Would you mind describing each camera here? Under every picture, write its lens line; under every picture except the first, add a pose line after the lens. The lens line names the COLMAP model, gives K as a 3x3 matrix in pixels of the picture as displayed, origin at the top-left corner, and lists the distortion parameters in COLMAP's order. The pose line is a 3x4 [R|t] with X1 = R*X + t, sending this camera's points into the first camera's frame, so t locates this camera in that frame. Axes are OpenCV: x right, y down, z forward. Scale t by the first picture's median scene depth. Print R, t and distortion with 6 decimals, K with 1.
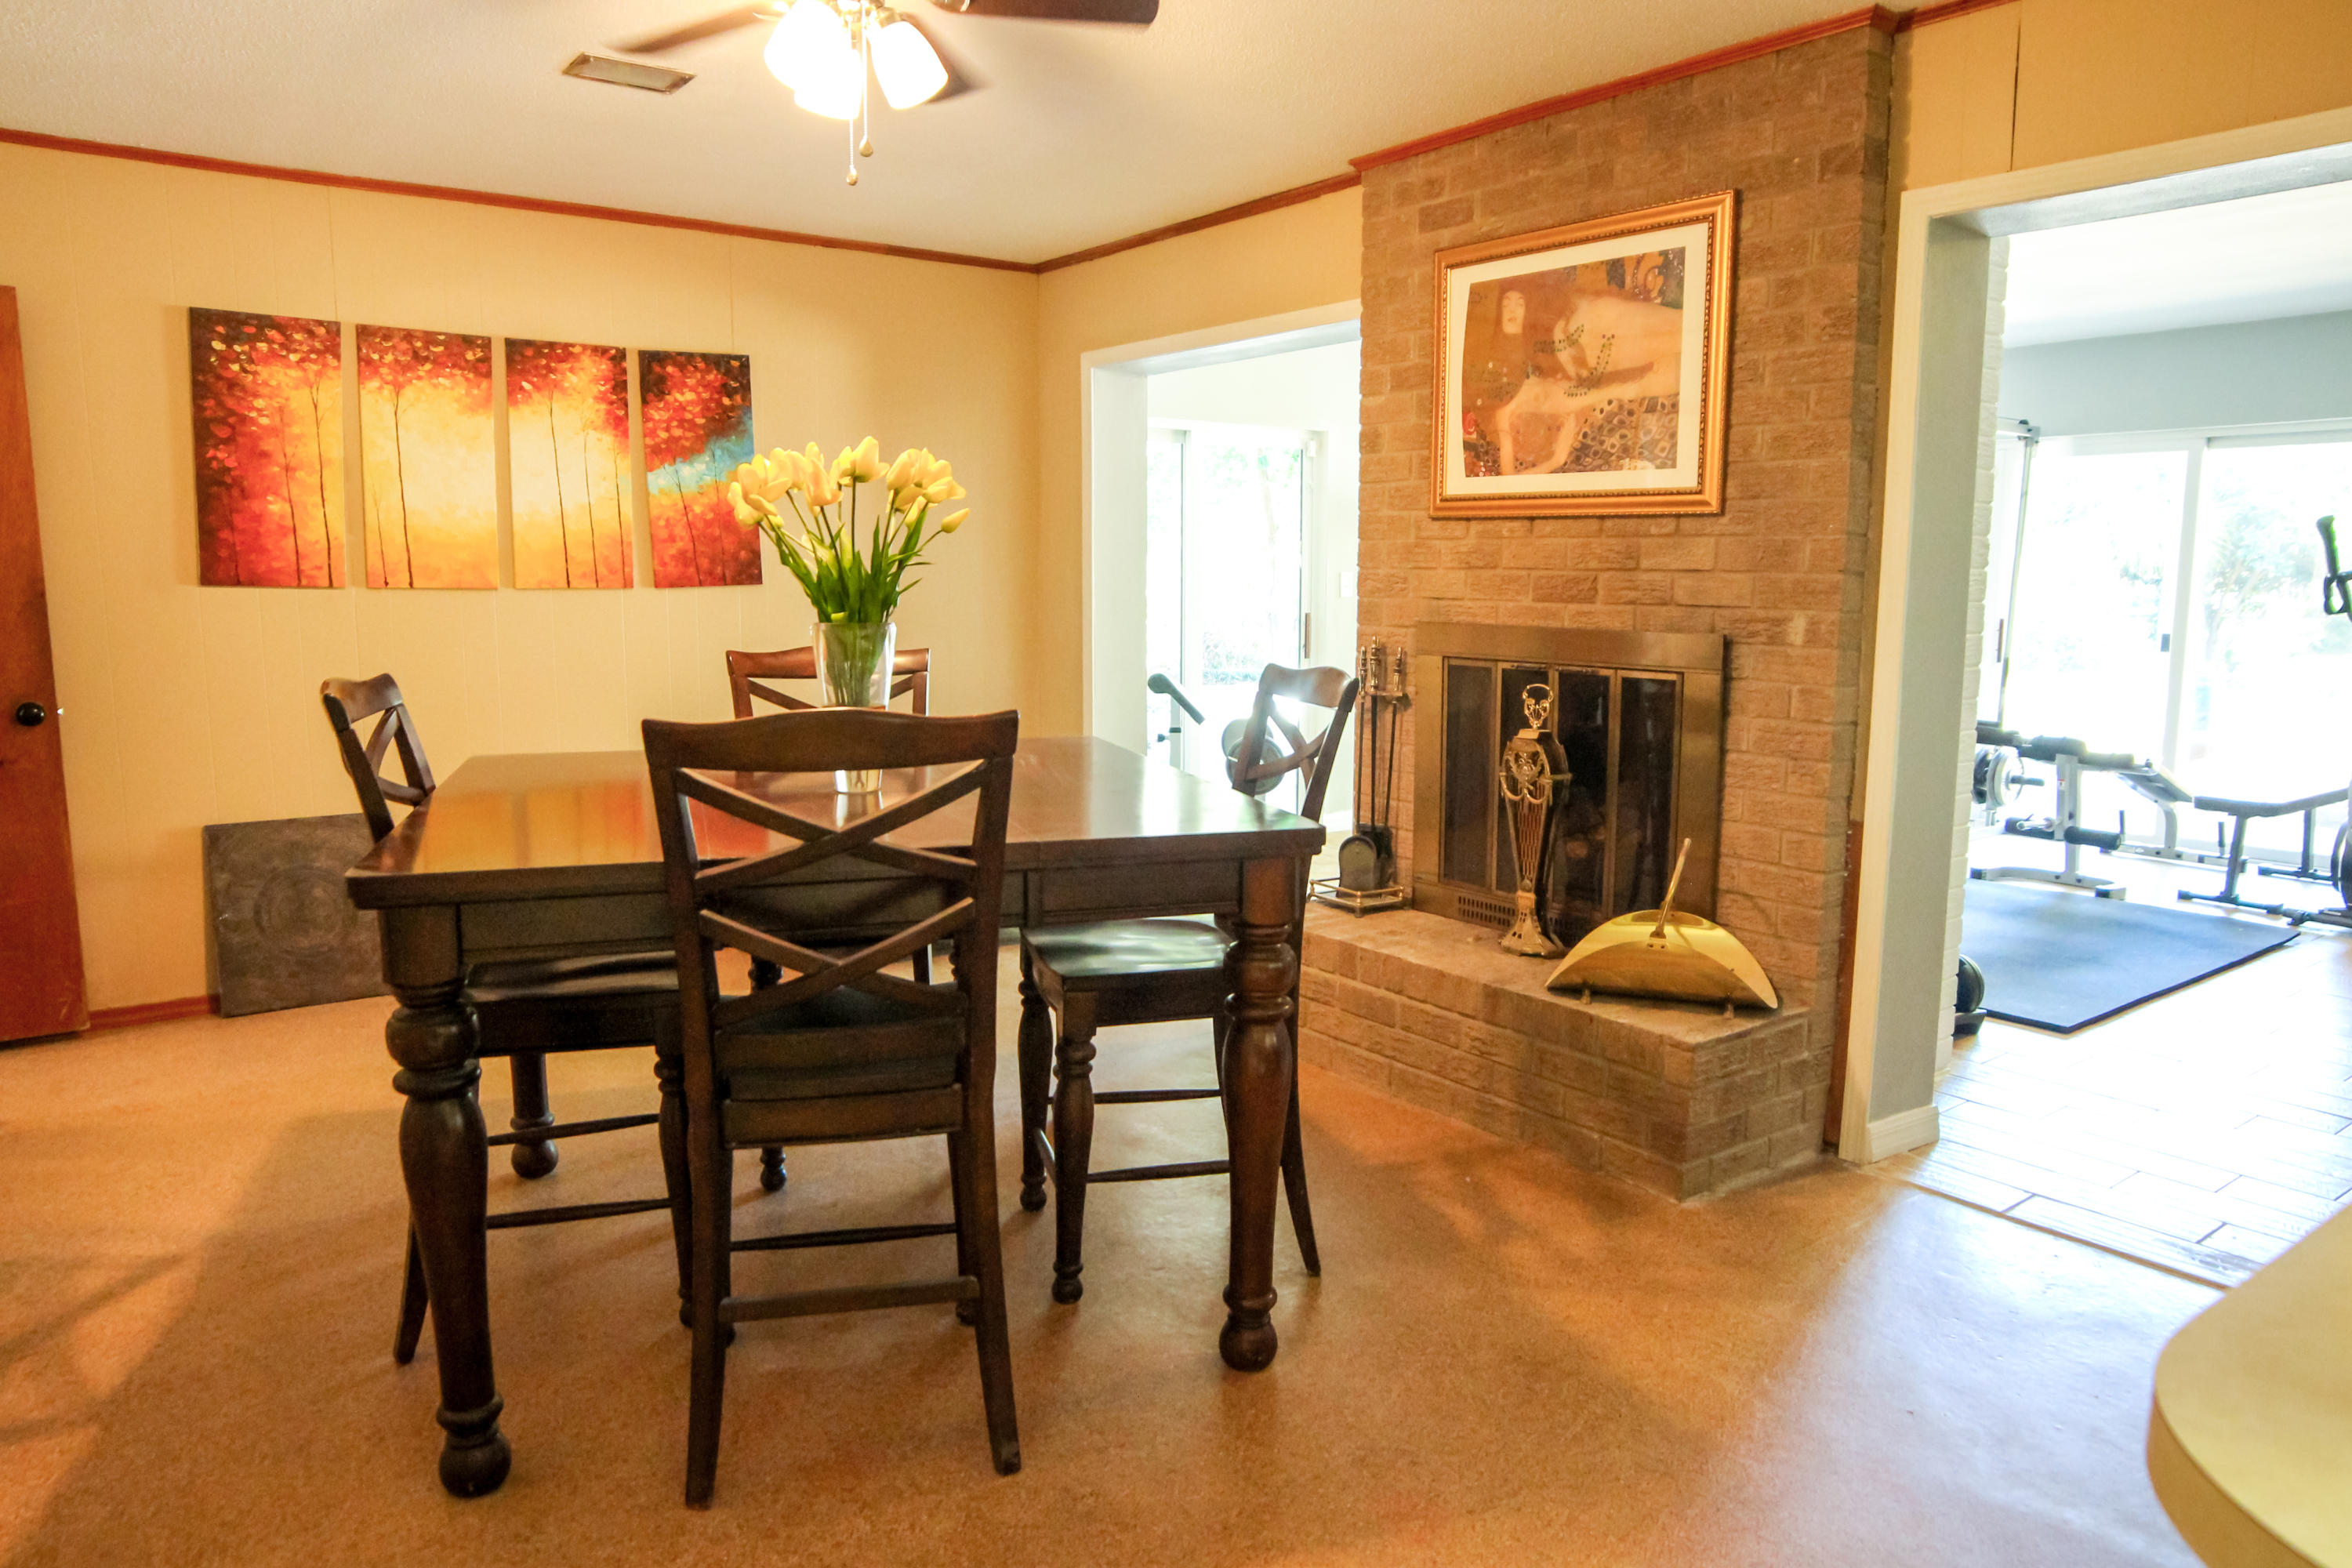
lens RADIAL K [[1519.3, 0, 1169.5], [0, 1519.3, 773.2], [0, 0, 1]] dist [-0.068955, 0.038342]
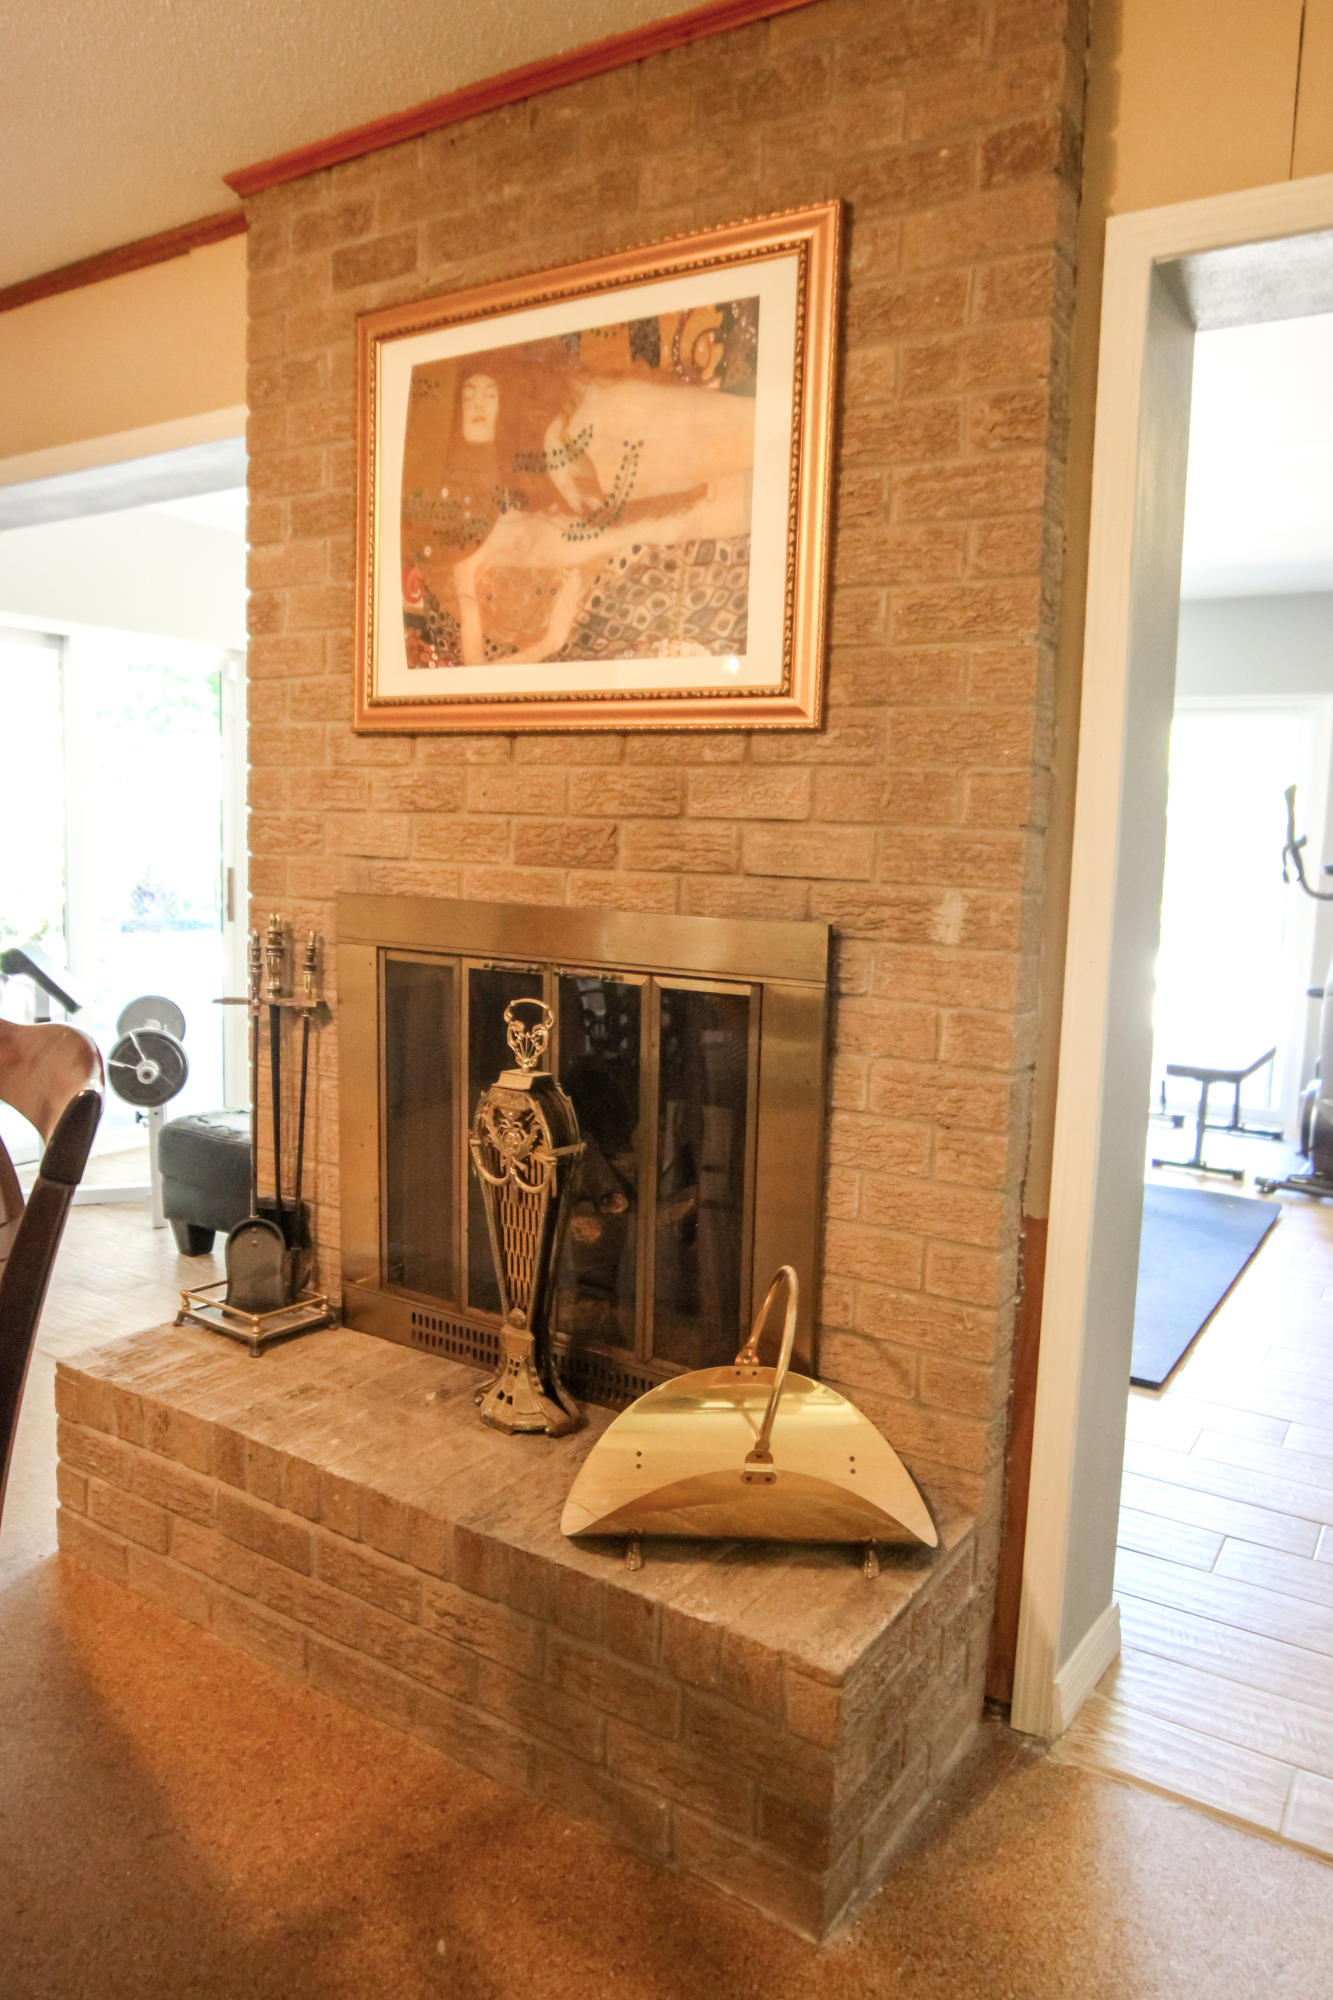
lens RADIAL K [[1291.9, 0, 677.7], [0, 1291.9, 990.1], [0, 0, 1]] dist [-0.068955, 0.038342]
pose [[0.926609, -0.021355, 0.375420, 0.103095], [0.023348, 0.999727, -0.000760, -0.061437], [-0.375301, 0.009470, 0.926855, 0.493859]]
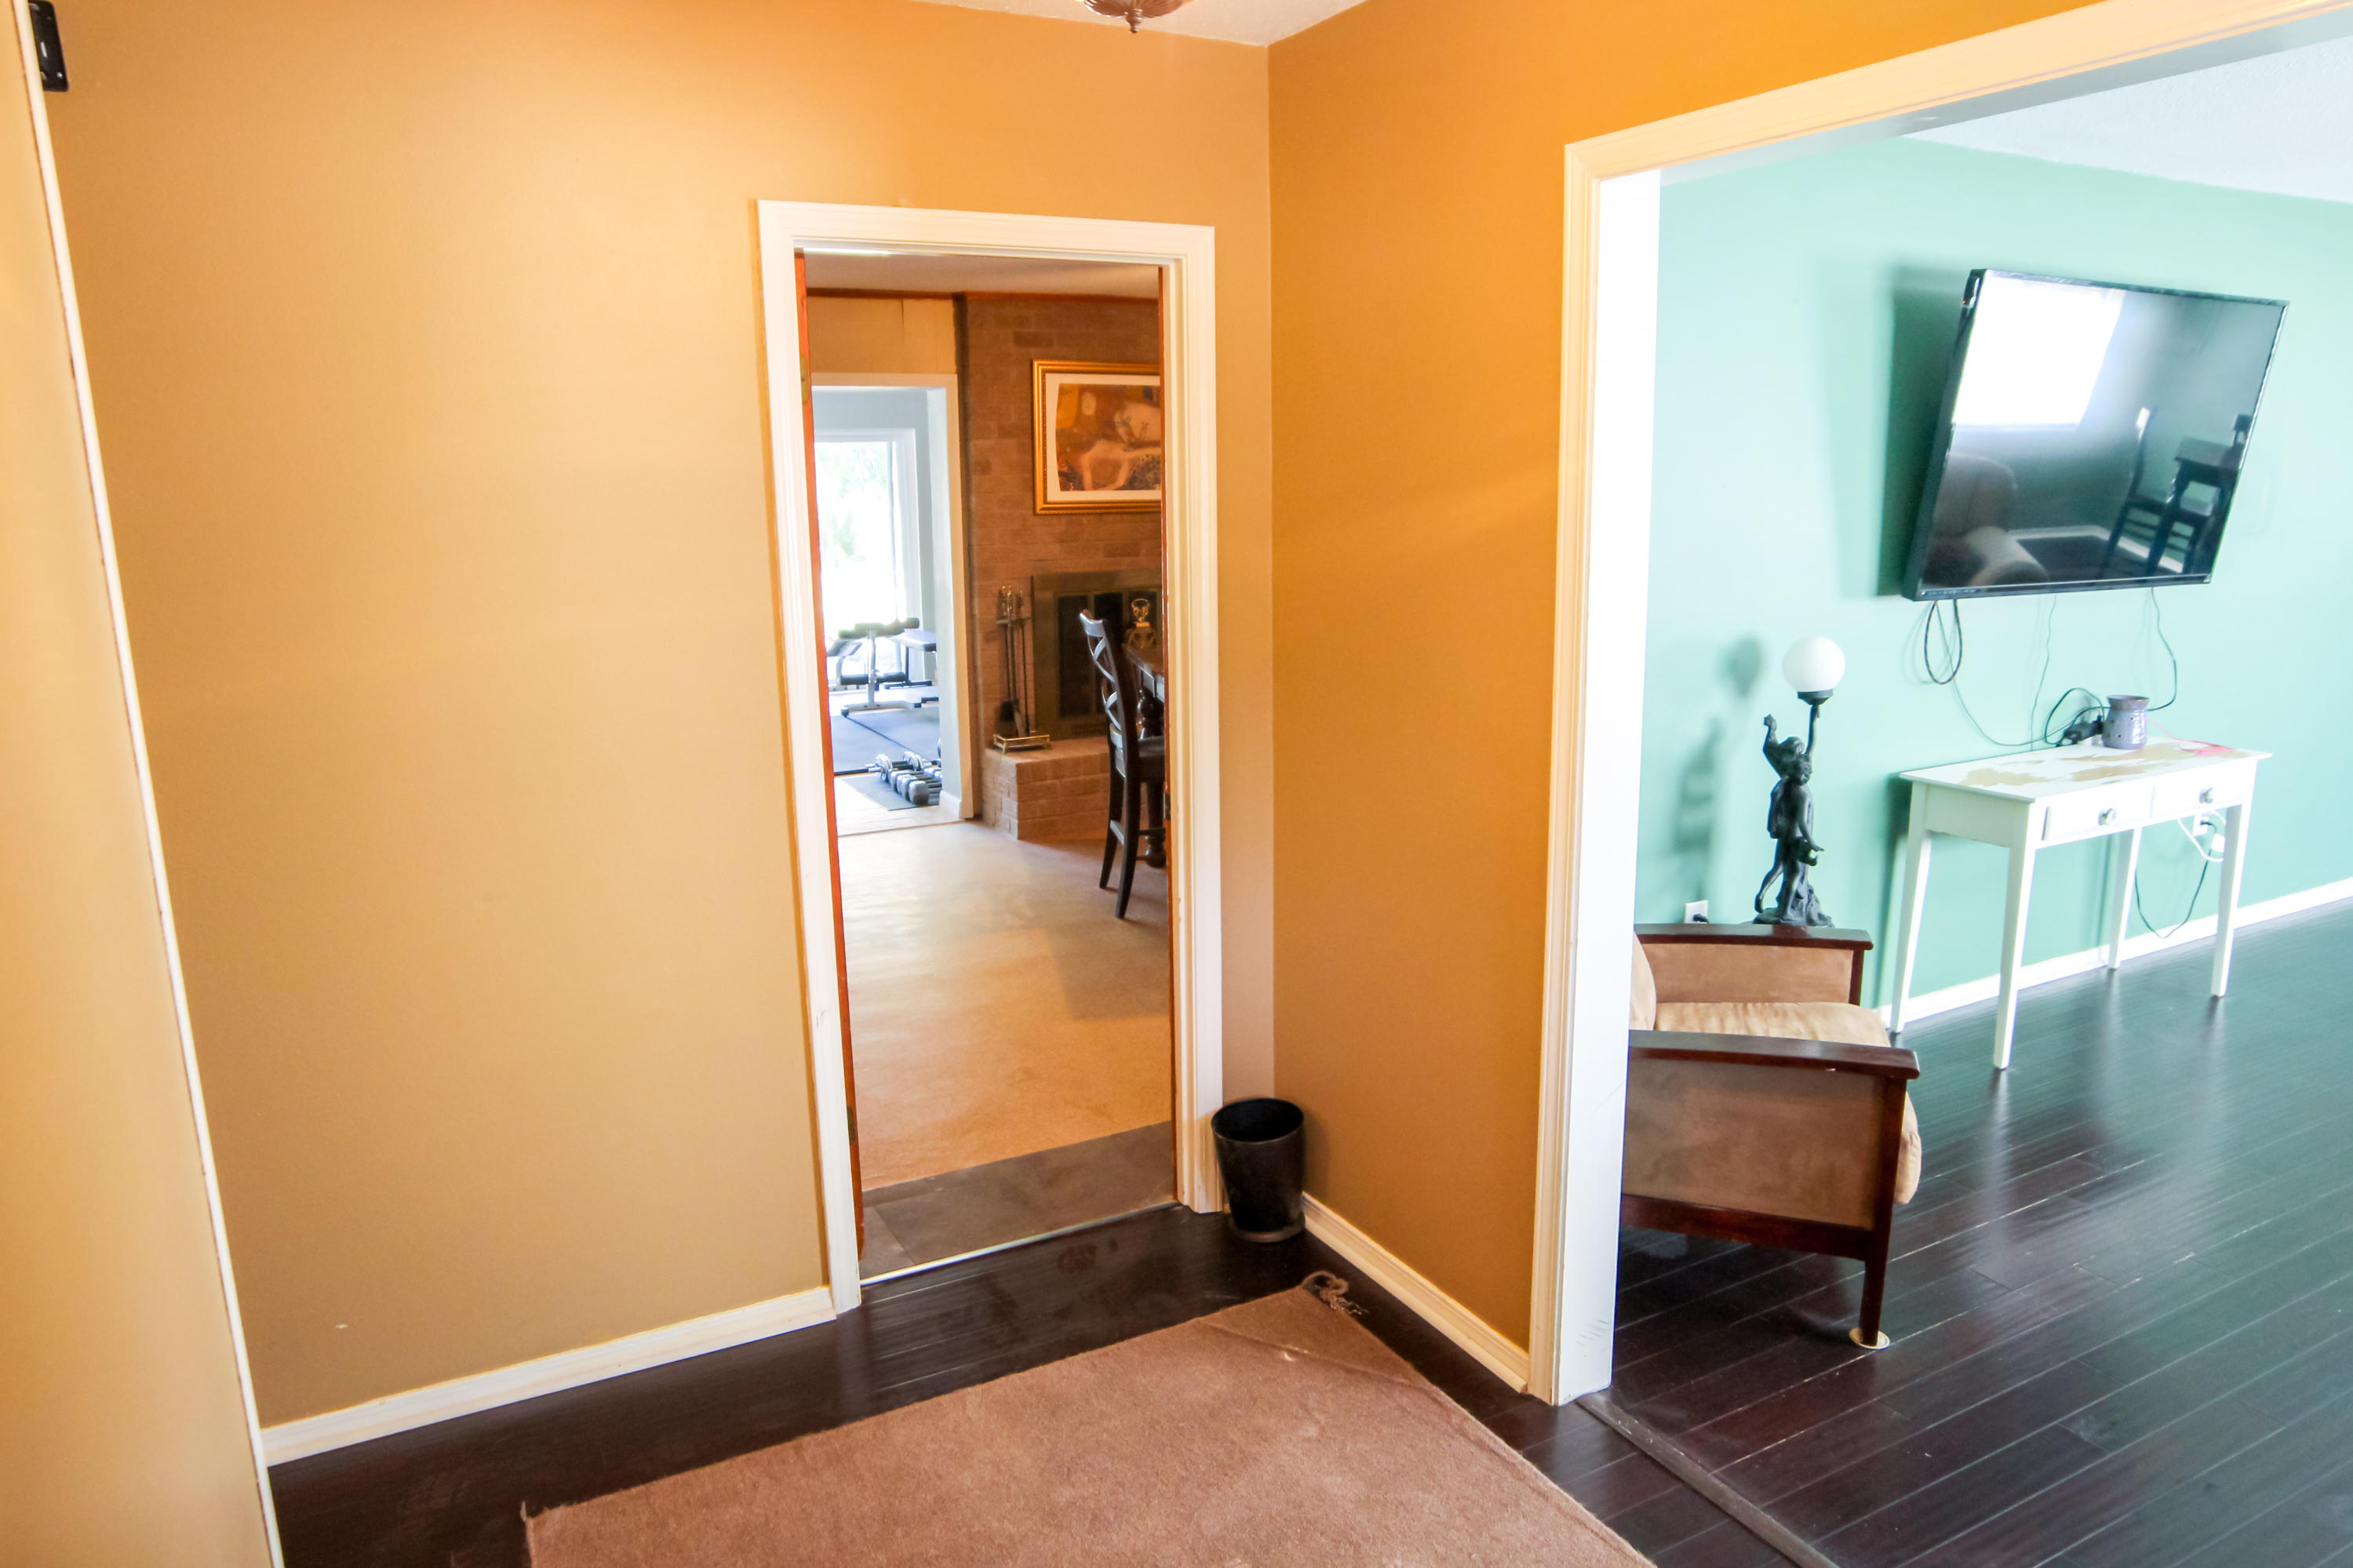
lens RADIAL K [[1519.7, 0, 1165.2], [0, 1519.7, 781.1], [0, 0, 1]] dist [-0.068955, 0.038342]
pose [[0.158287, -0.203514, 0.966192, -1.734911], [0.148662, 0.972286, 0.180443, -0.182714], [-0.976138, 0.115074, 0.184155, 0.640877]]
